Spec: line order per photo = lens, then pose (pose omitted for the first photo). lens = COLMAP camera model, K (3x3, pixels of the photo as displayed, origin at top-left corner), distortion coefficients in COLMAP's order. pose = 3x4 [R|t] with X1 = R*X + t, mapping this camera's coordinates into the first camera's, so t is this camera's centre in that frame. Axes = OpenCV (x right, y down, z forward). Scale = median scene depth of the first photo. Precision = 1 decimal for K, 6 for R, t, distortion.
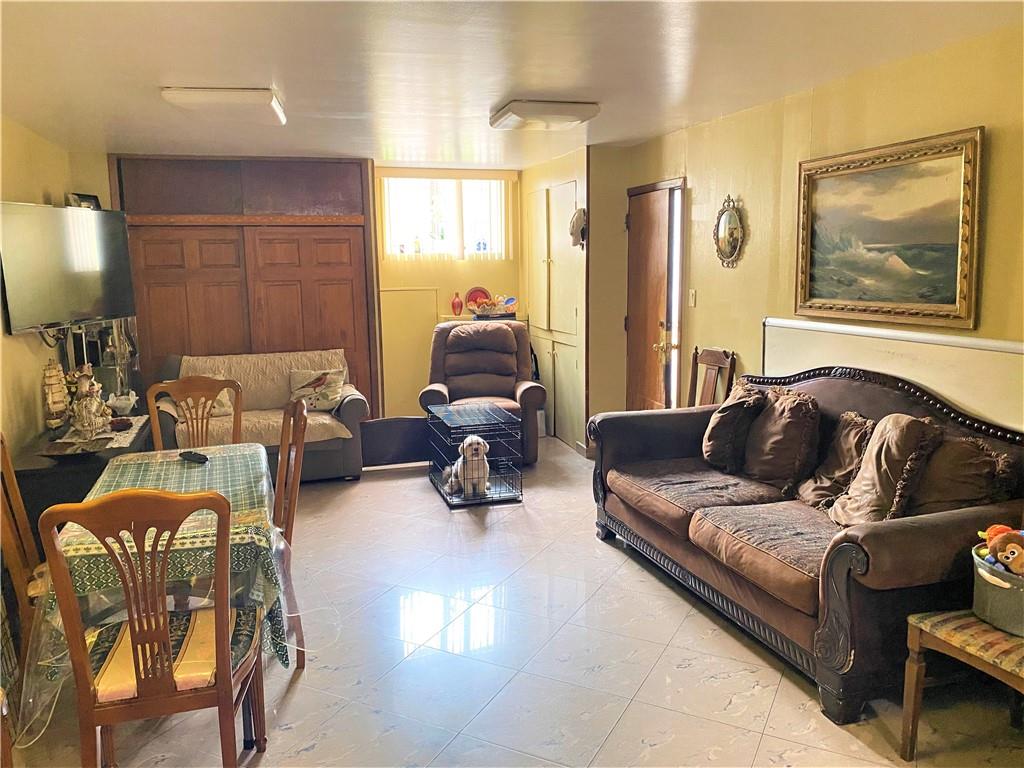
lens RADIAL K [[789.0, 0, 512.0], [0, 789.0, 384.0], [0, 0, 1]] dist [-0.048207, 0.070110]
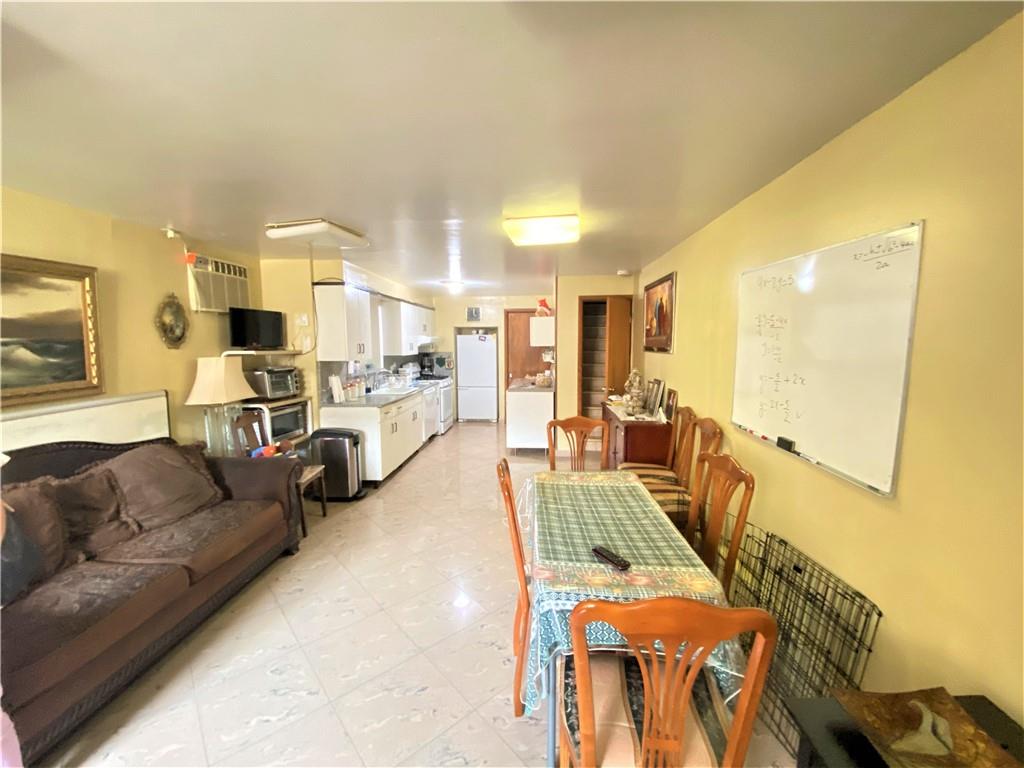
lens RADIAL K [[415.7, 0, 512.0], [0, 415.7, 384.0], [0, 0, 1]] dist [-0.000352, -0.000064]
pose [[-0.928728, -0.013695, 0.370510, -0.395128], [0.084027, 0.965541, 0.246314, -0.181354], [-0.361116, 0.259892, -0.895573, 1.164651]]
